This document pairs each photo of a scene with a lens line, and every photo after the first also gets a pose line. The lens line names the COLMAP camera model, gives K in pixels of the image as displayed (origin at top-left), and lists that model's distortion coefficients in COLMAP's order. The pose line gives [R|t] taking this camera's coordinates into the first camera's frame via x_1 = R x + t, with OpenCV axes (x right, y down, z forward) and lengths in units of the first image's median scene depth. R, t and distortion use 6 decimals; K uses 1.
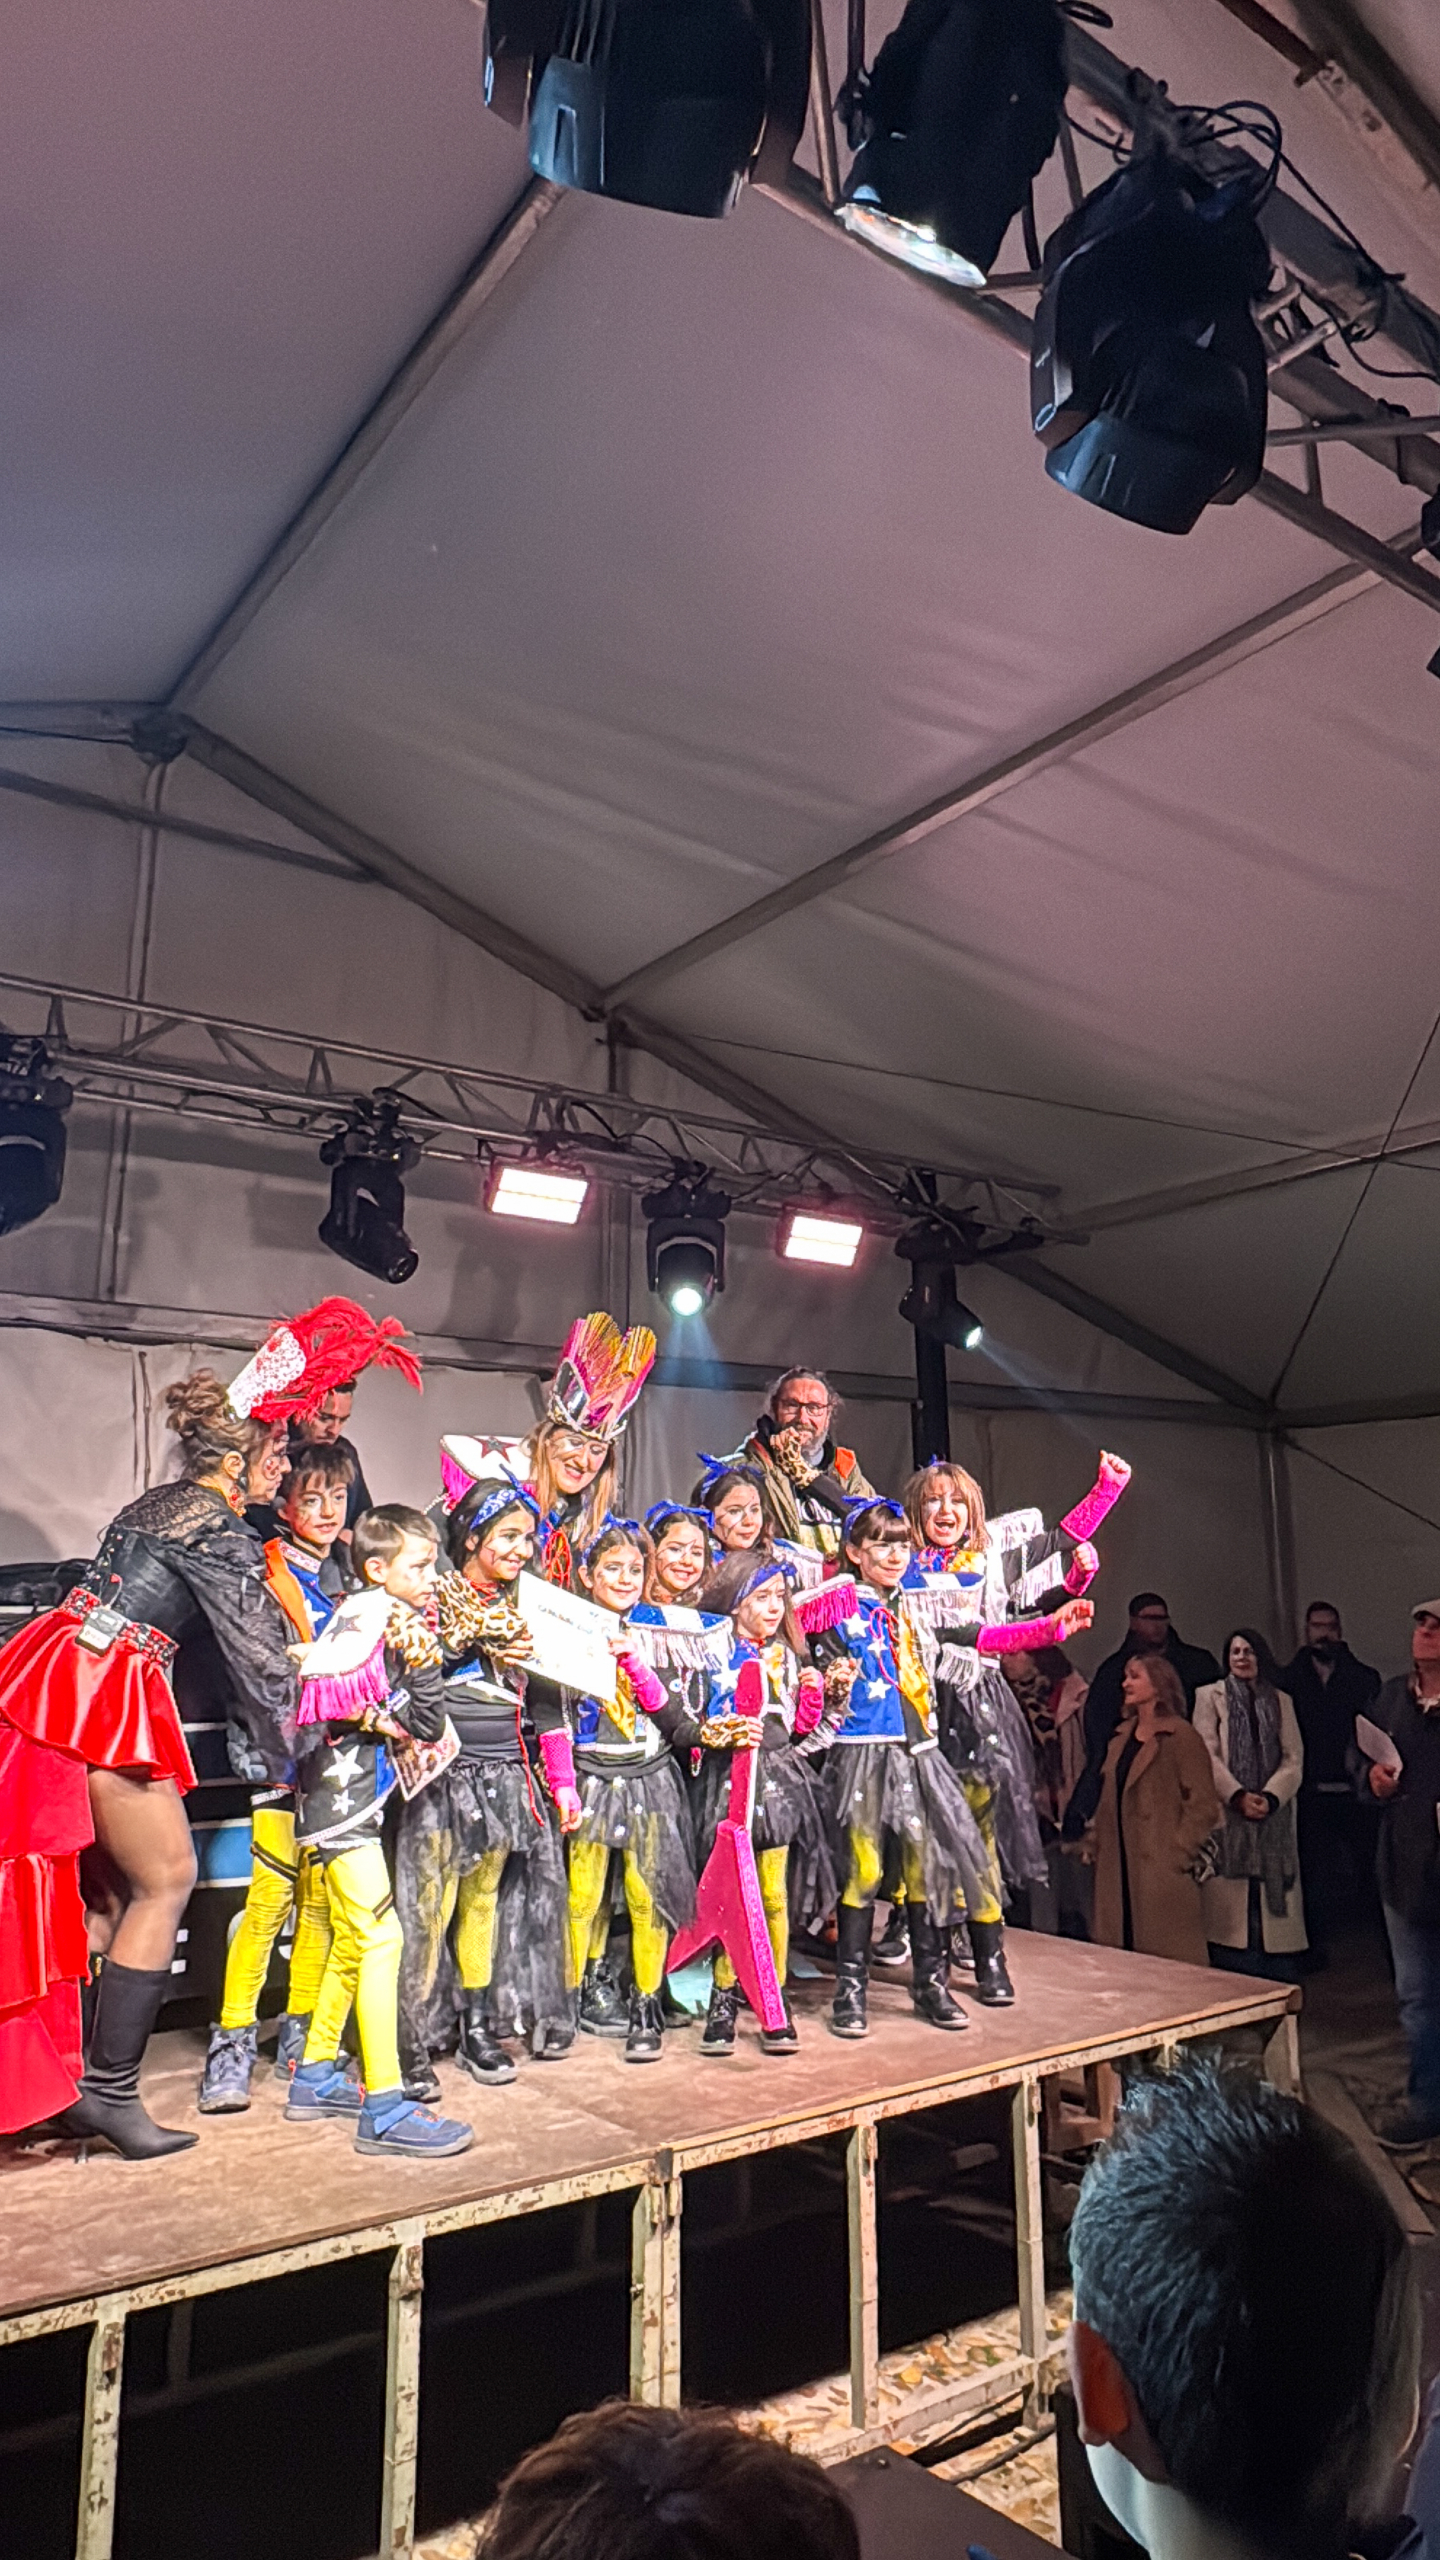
lens RADIAL K [[1637.7, 0, 730.5], [0, 1637.7, 1286.7], [0, 0, 1]] dist [-0.006855, 0.001476]
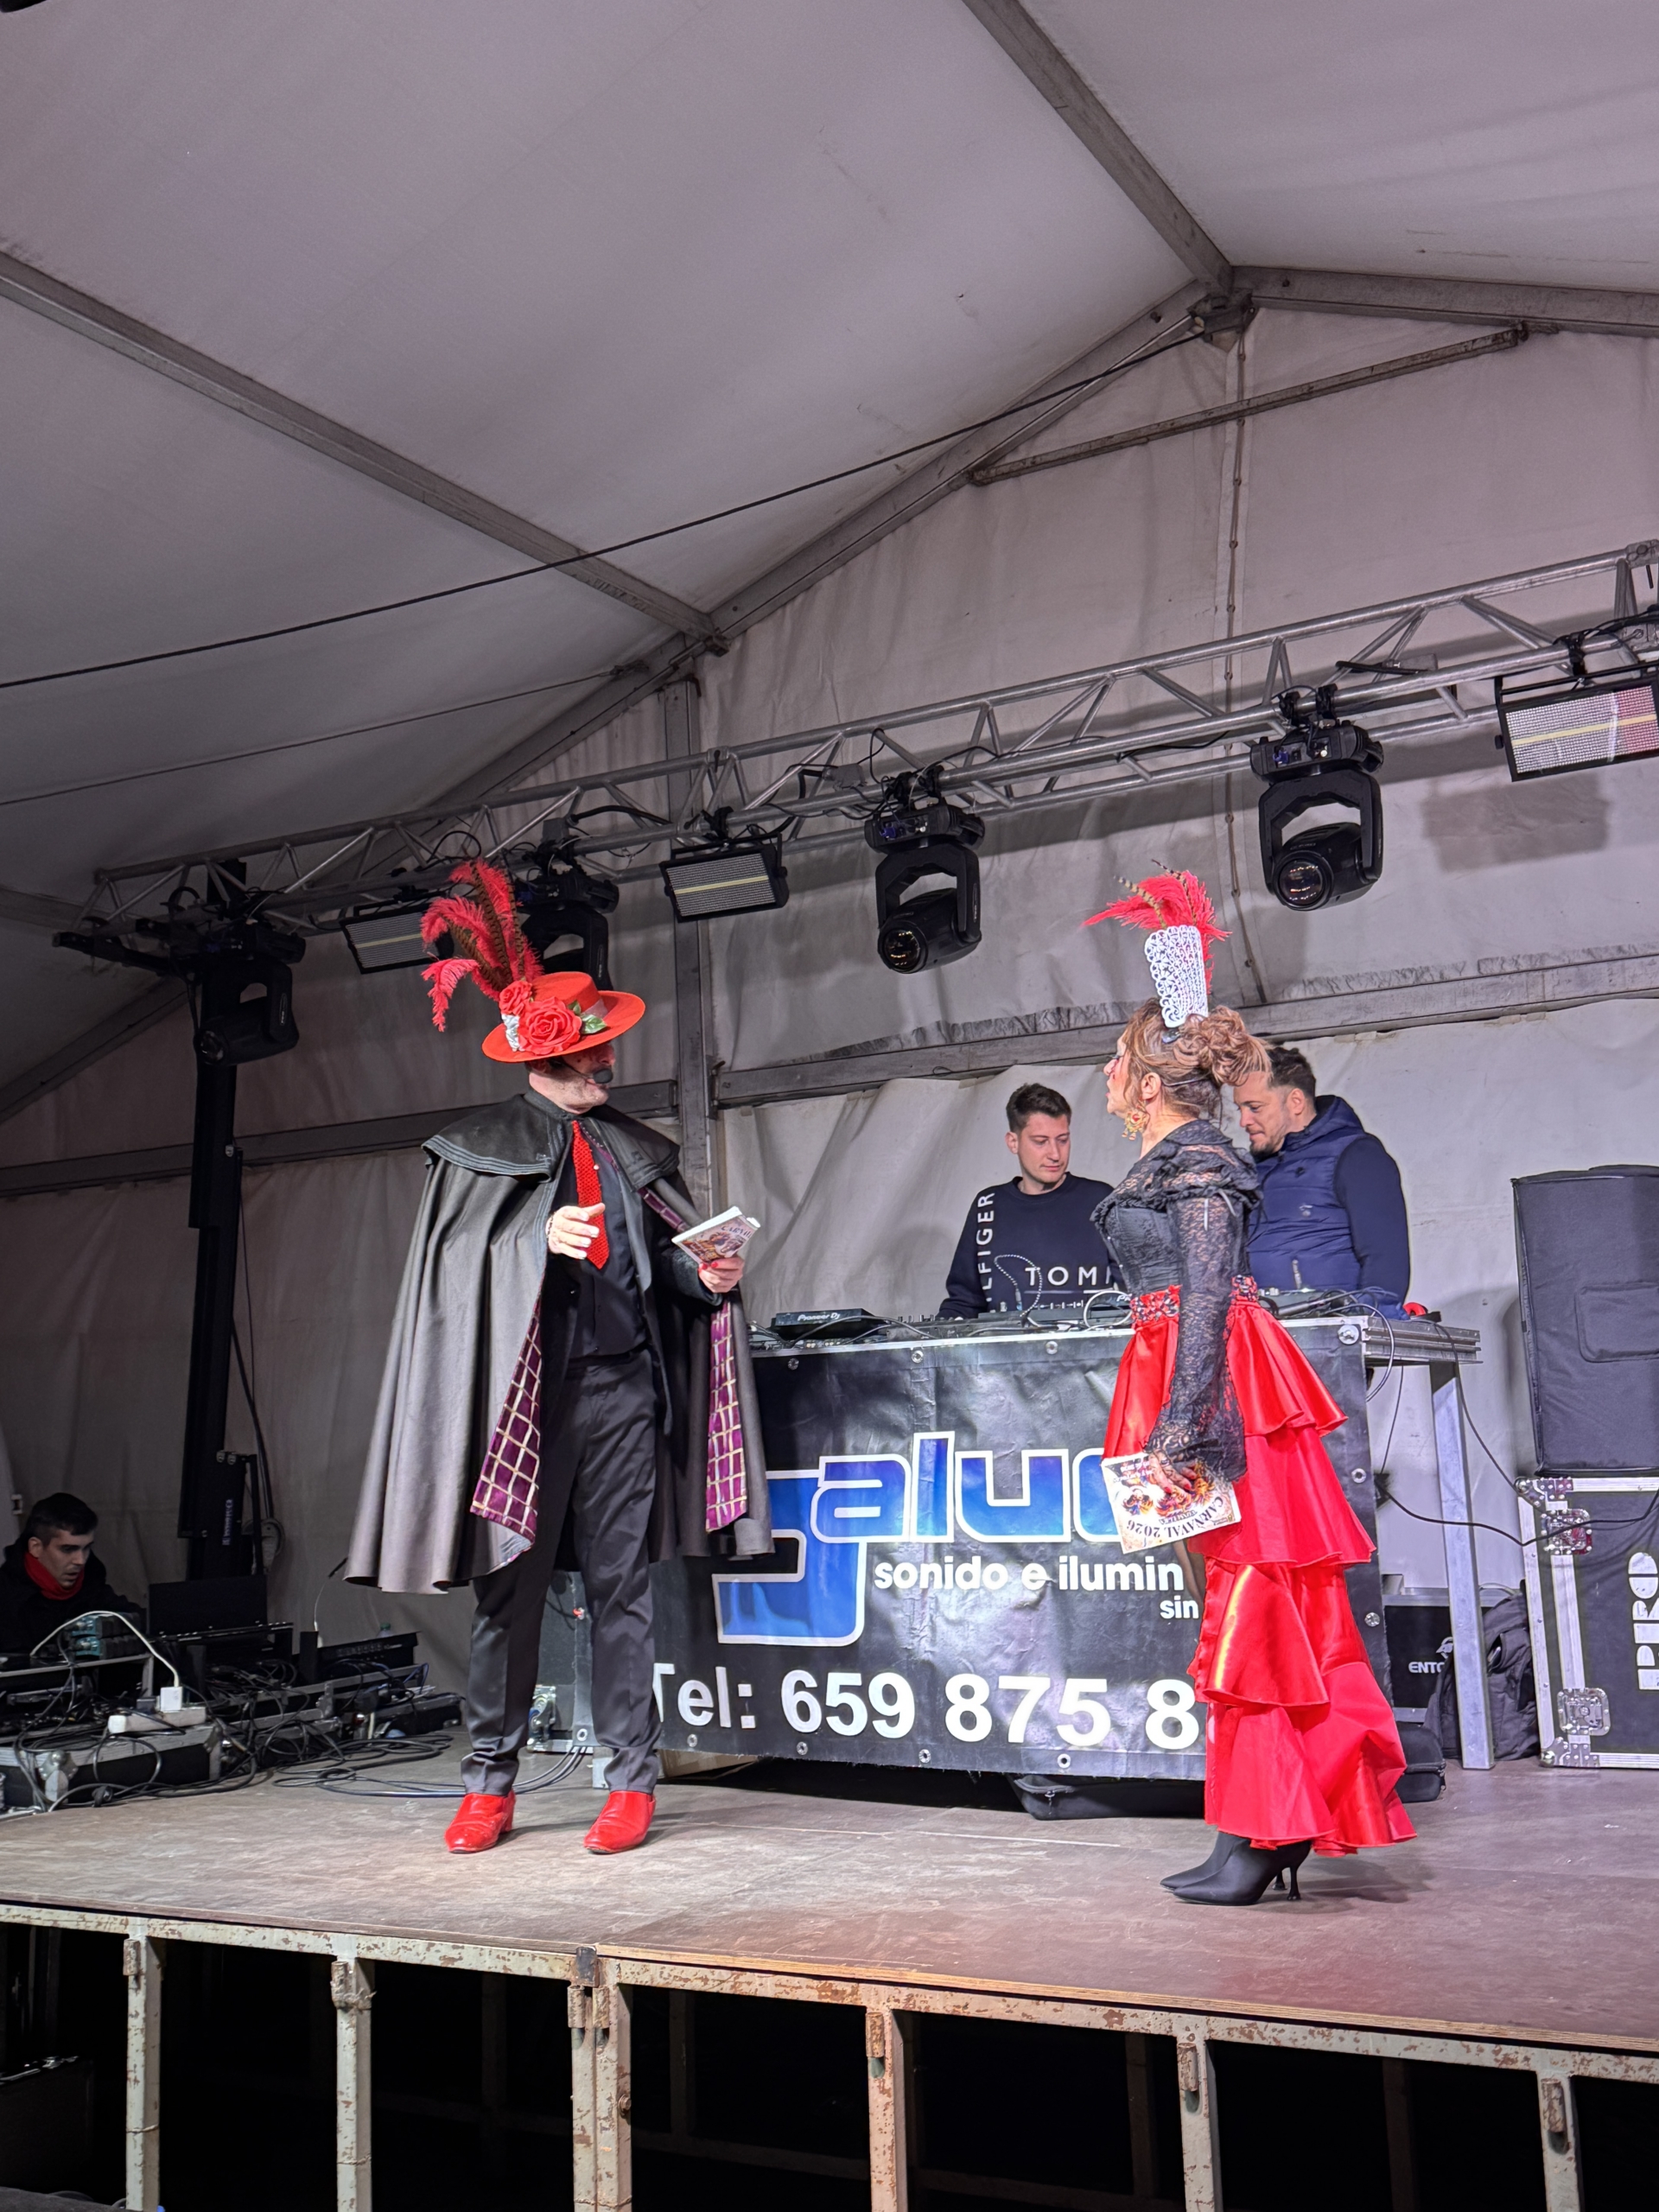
lens RADIAL K [[2132.8, 0, 843.8], [0, 2132.8, 1102.6], [0, 0, 1]] dist [0.178790, -0.366008]
pose [[0.423483, -0.148323, -0.893679, 1.019900], [0.201276, 0.977253, -0.066816, 0.178868], [0.883261, -0.151580, 0.443704, 0.621955]]
